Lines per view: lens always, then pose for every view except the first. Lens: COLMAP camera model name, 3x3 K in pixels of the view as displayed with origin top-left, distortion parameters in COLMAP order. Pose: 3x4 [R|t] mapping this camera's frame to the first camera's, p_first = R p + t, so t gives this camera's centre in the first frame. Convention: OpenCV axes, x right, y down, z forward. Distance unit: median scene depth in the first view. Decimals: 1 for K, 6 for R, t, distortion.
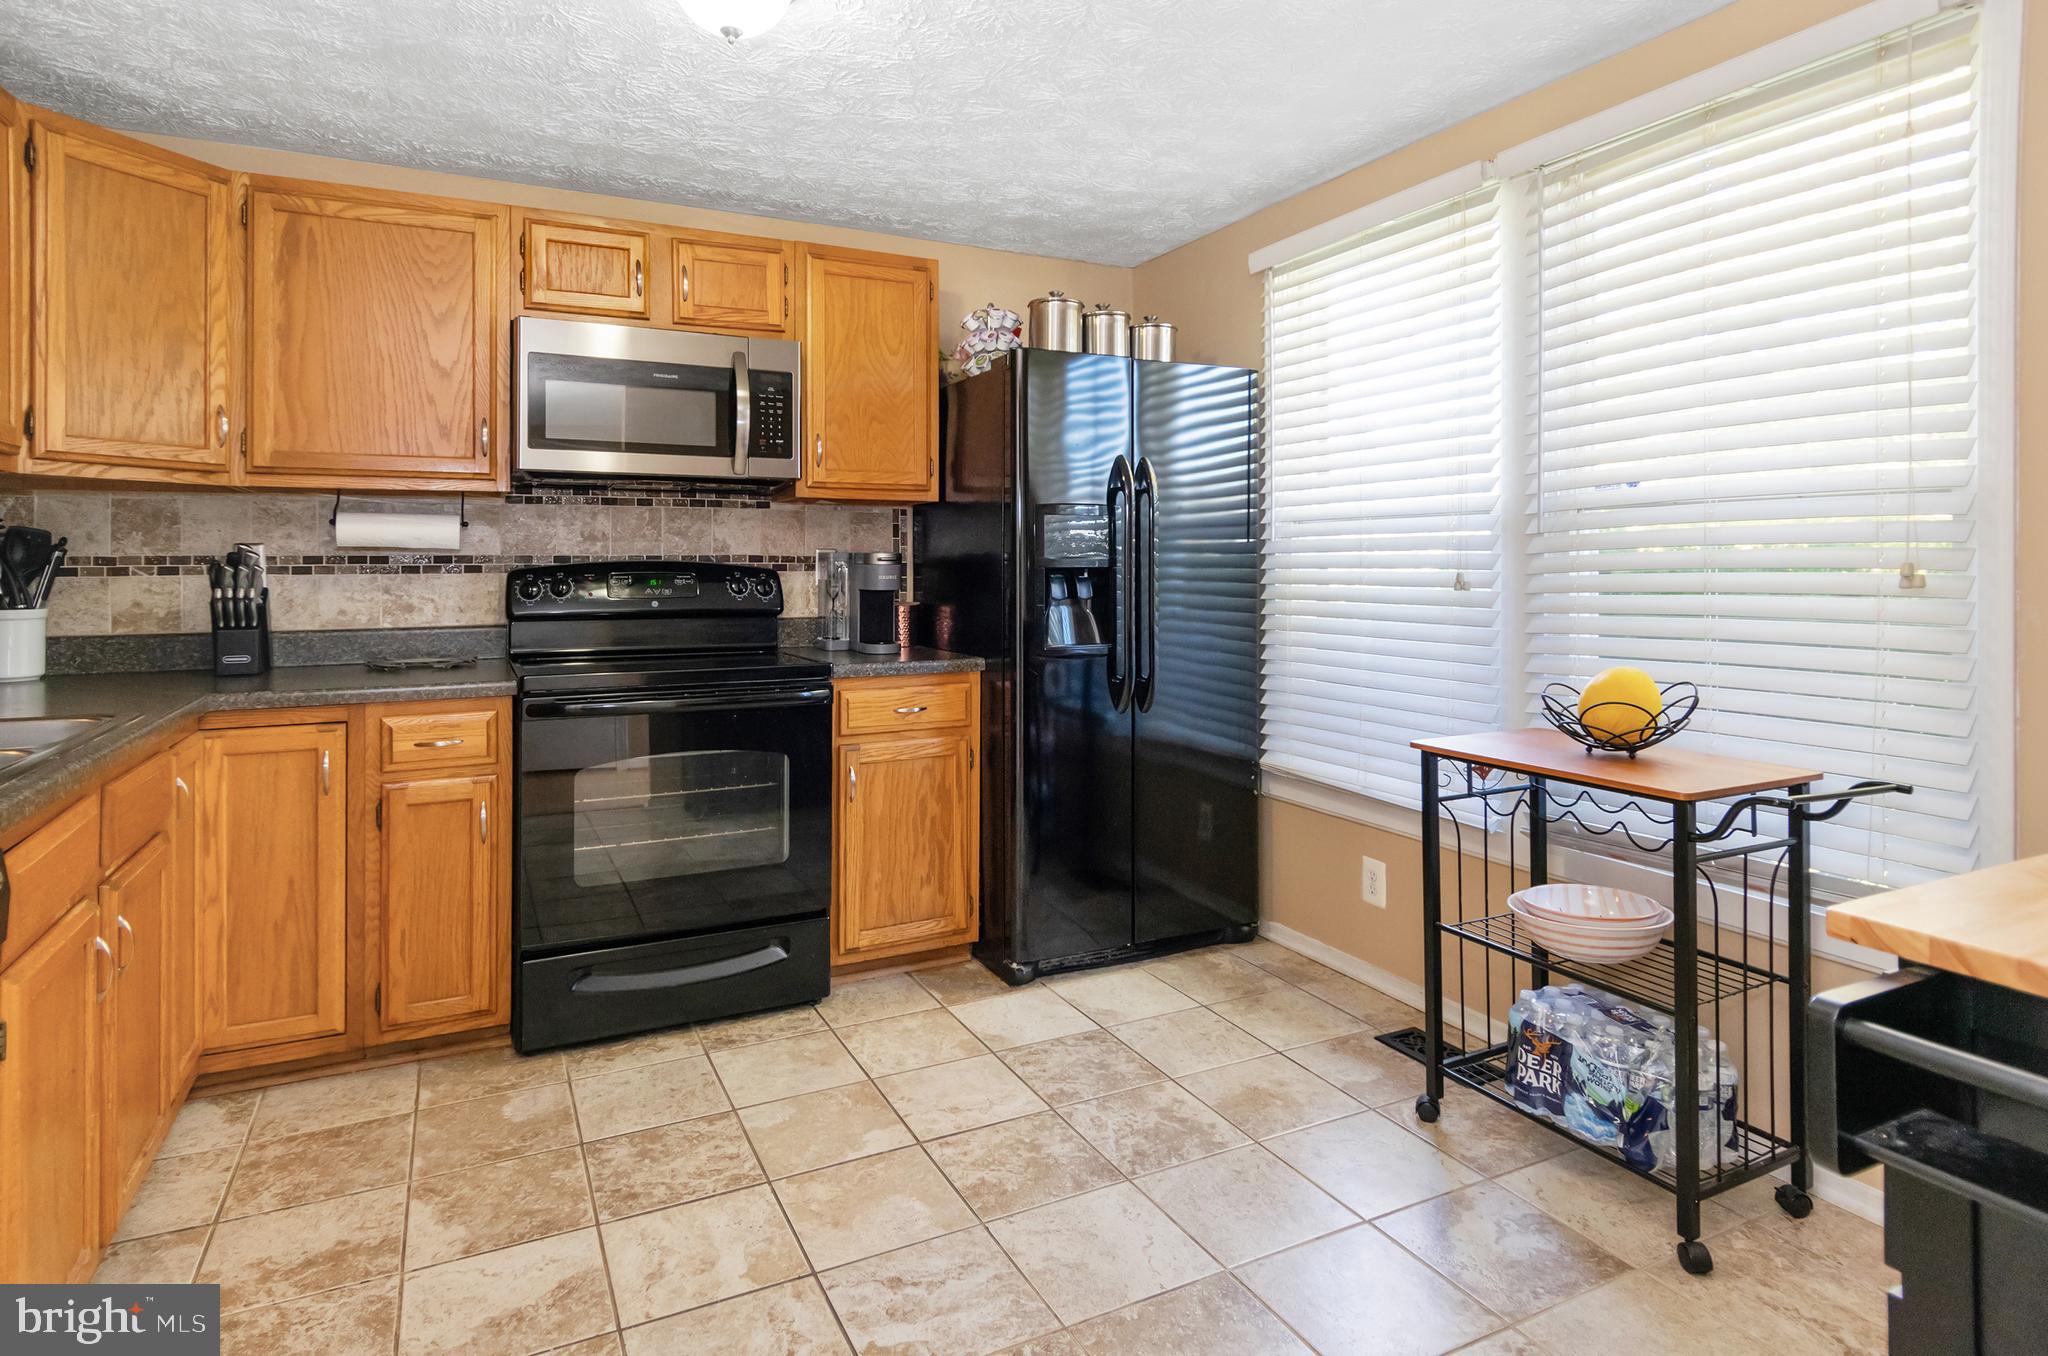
lens RADIAL K [[1131.6, 0, 1032.4], [0, 1131.6, 563.1], [0, 0, 1]] dist [0.010587, -0.007412]
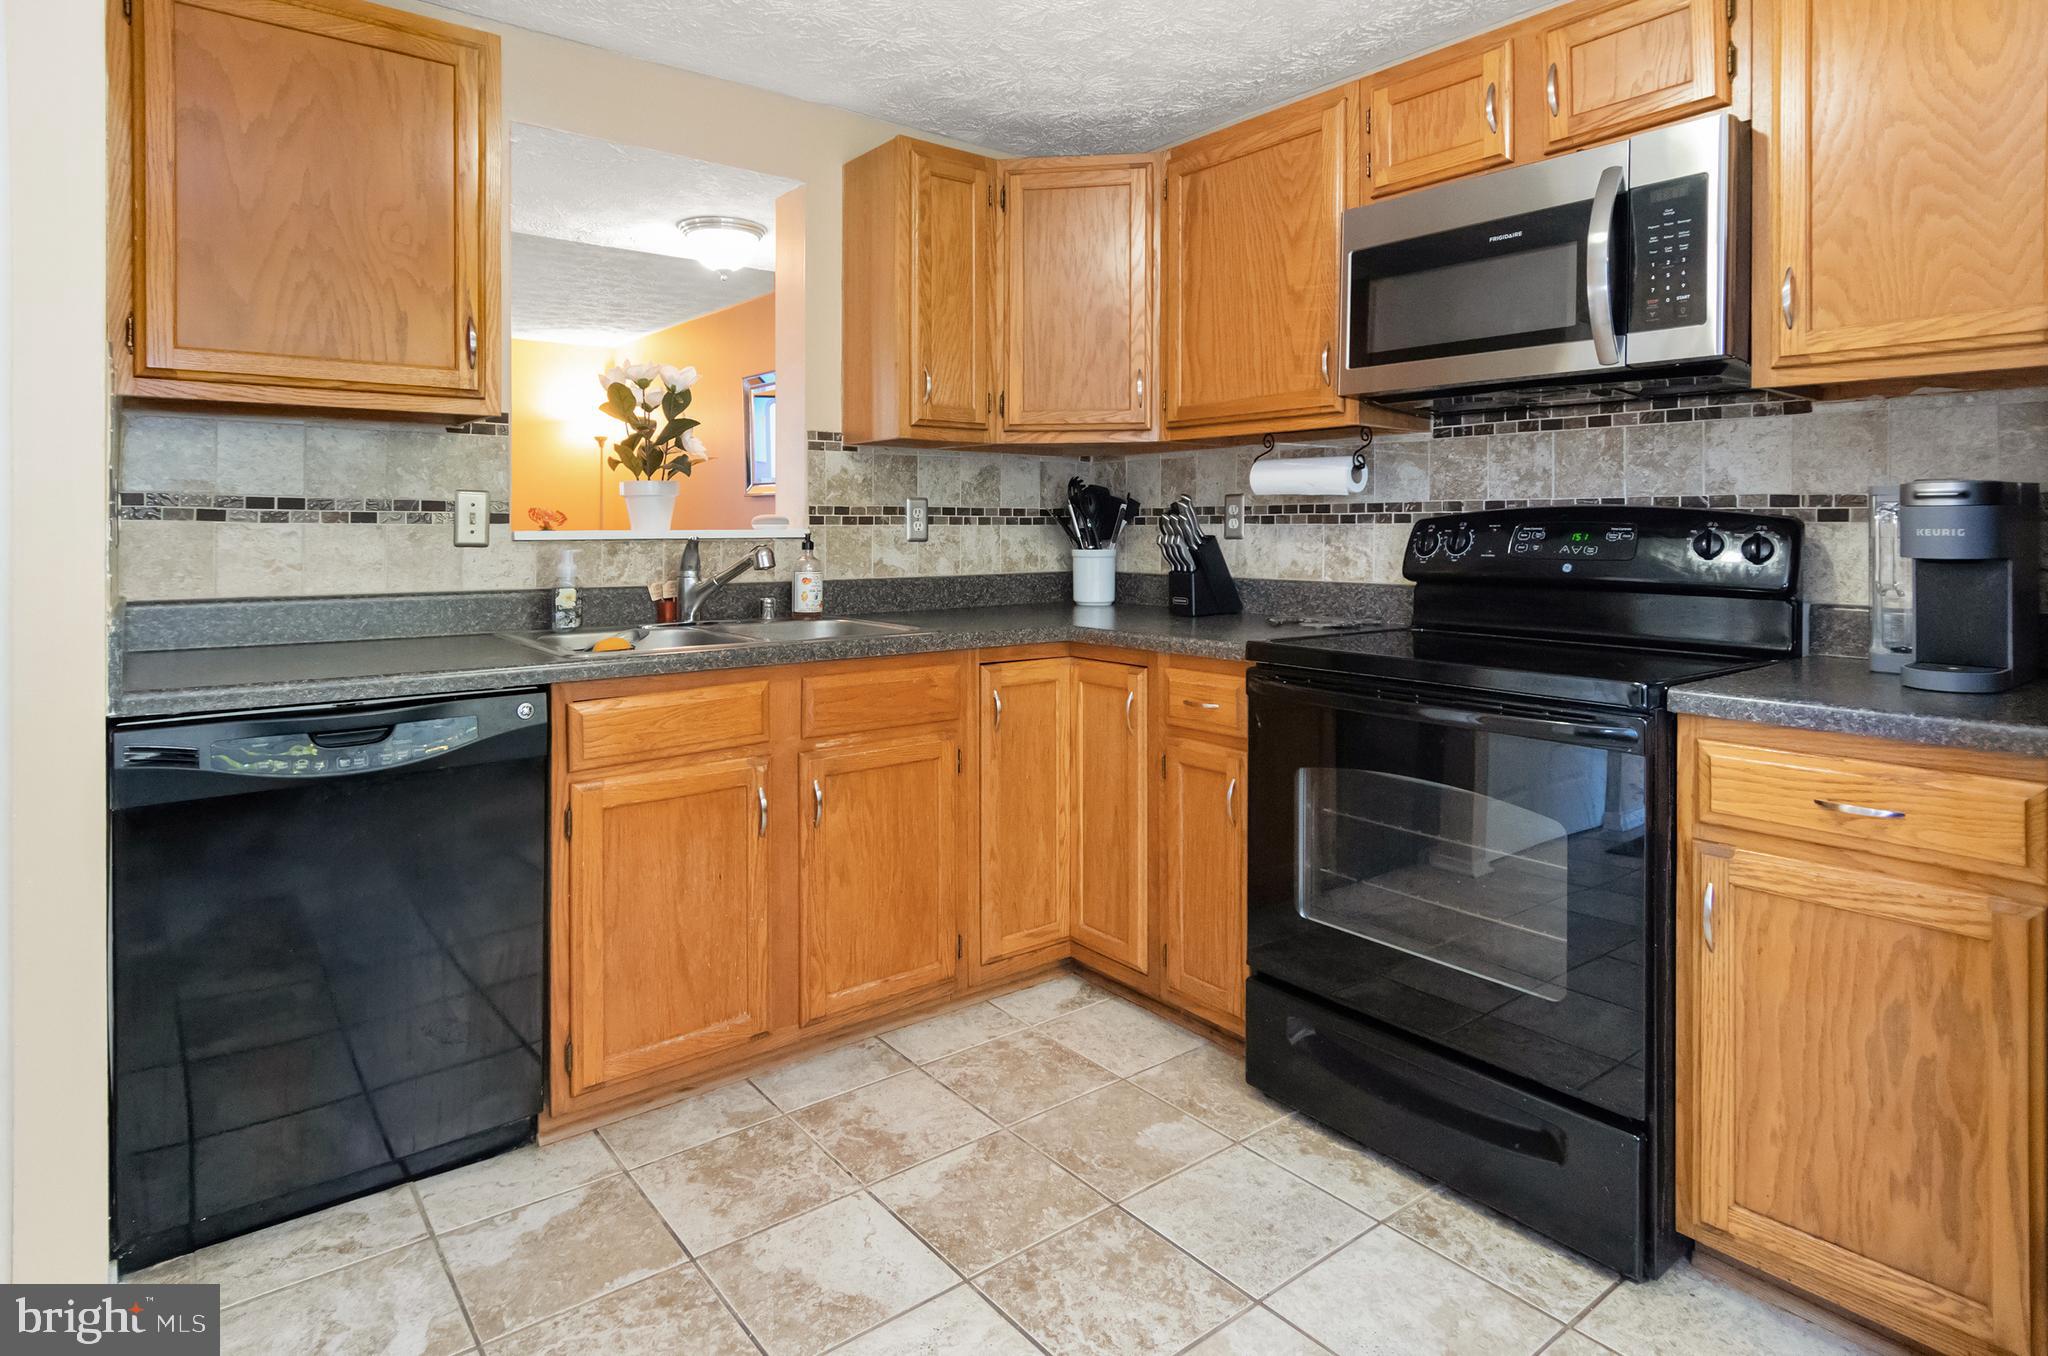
lens RADIAL K [[1131.6, 0, 1016.2], [0, 1131.6, 532.9], [0, 0, 1]] dist [0.010587, -0.007412]
pose [[0.193377, 0.006434, -0.981103, 0.314617], [-0.004165, 0.999975, 0.005737, 0.013692], [0.981116, 0.002977, 0.193399, 0.606779]]
